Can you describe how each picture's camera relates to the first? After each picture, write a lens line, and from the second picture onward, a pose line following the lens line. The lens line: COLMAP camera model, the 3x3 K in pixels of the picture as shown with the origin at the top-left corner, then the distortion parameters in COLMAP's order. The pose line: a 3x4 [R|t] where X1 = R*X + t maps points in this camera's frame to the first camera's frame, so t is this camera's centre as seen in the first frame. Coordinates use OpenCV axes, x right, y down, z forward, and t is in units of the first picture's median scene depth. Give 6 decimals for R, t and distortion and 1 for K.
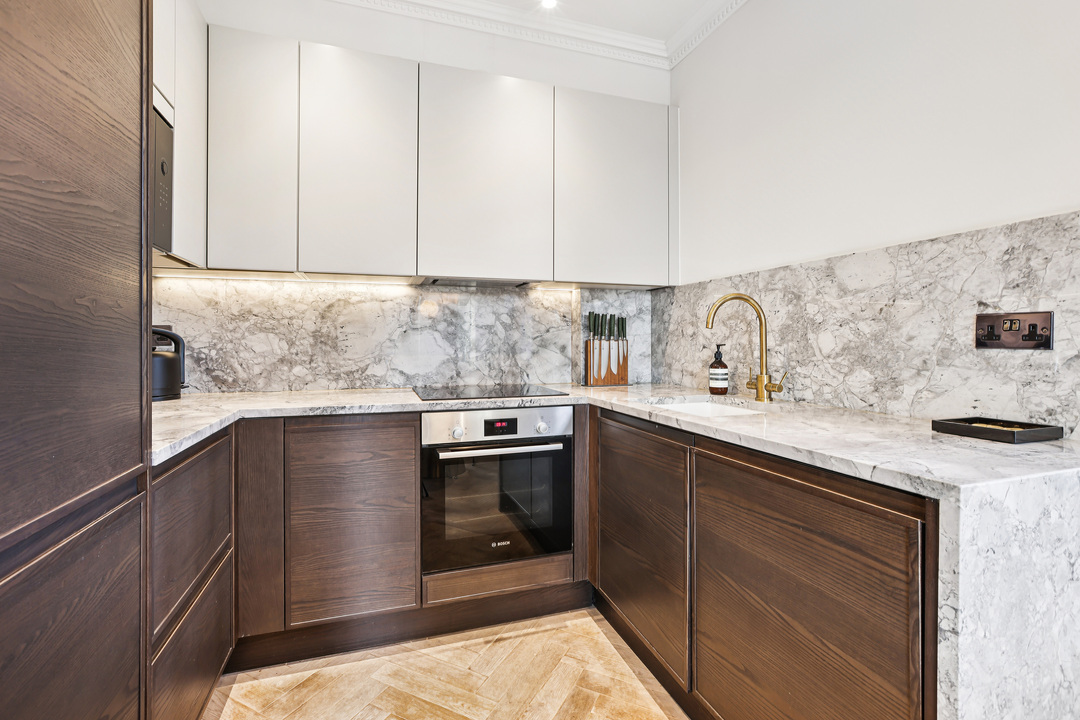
lens RADIAL K [[499.5, 0, 563.1], [0, 499.5, 355.7], [0, 0, 1]] dist [-0.044561, 0.021833]
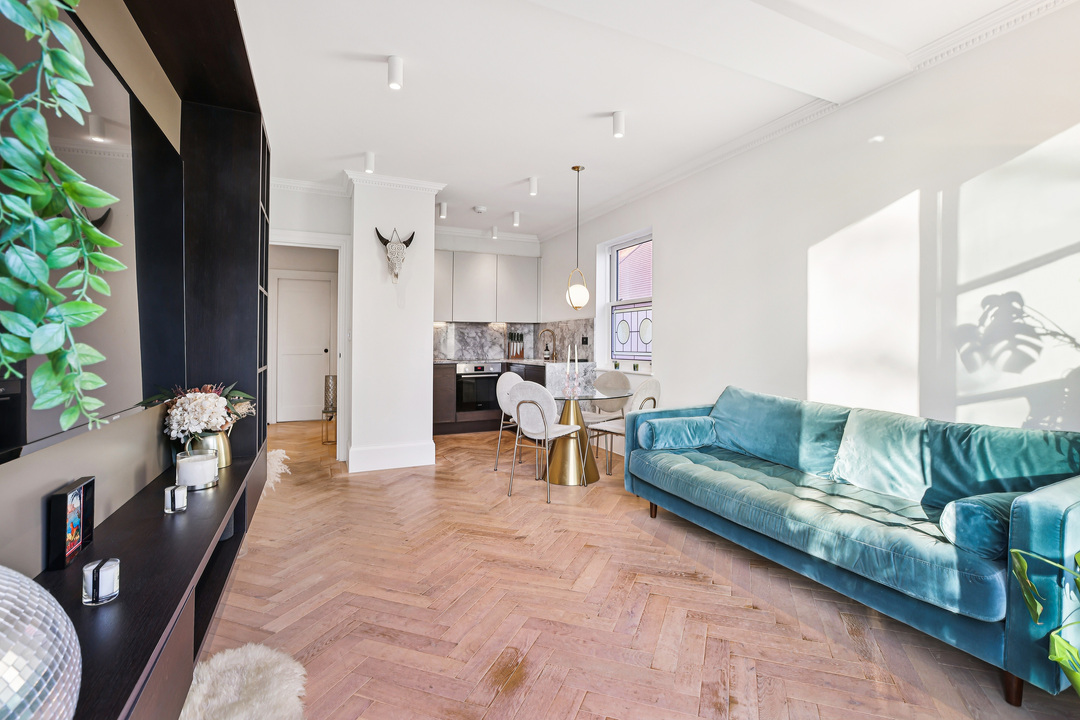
lens RADIAL K [[502.1, 0, 538.5], [0, 502.1, 346.2], [0, 0, 1]] dist [-0.000949, -0.000066]
pose [[0.999742, -0.004112, 0.022321, 0.162224], [0.004495, 0.999843, -0.017122, 0.041861], [-0.022247, 0.017218, 0.999604, -1.943003]]
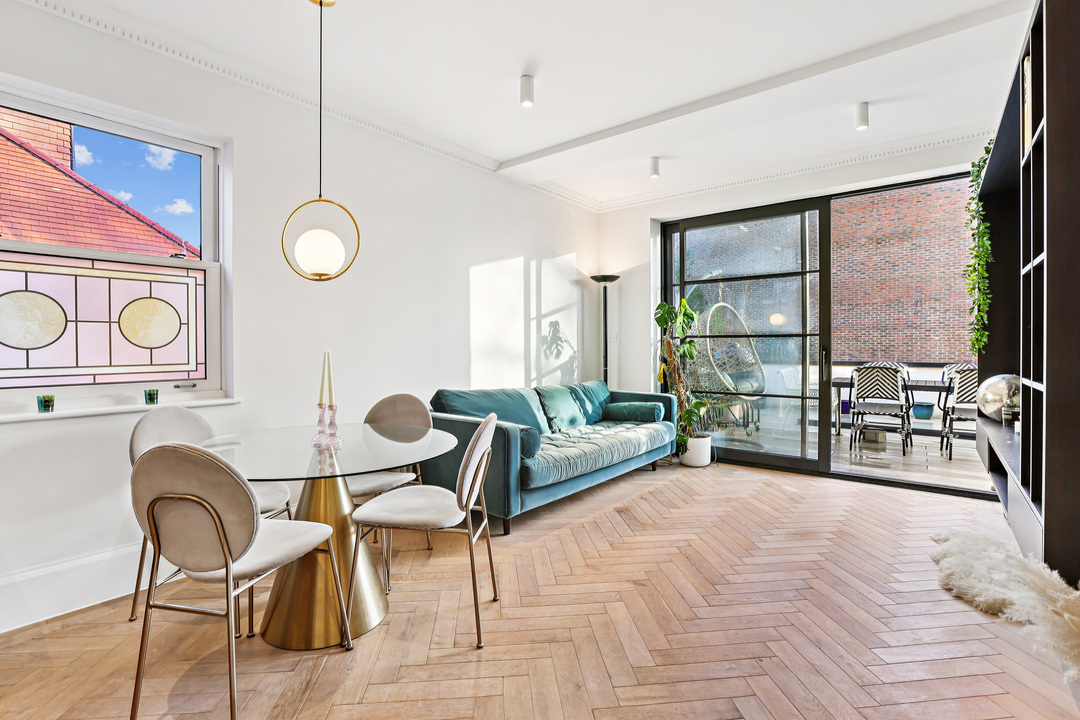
lens RADIAL K [[502.1, 0, 538.5], [0, 502.1, 346.2], [0, 0, 1]] dist [-0.000949, -0.000066]
pose [[-0.473403, -0.002607, 0.880842, -0.629372], [0.023820, 0.999592, 0.015761, -0.002863], [-0.880524, 0.028443, -0.473148, -0.095242]]
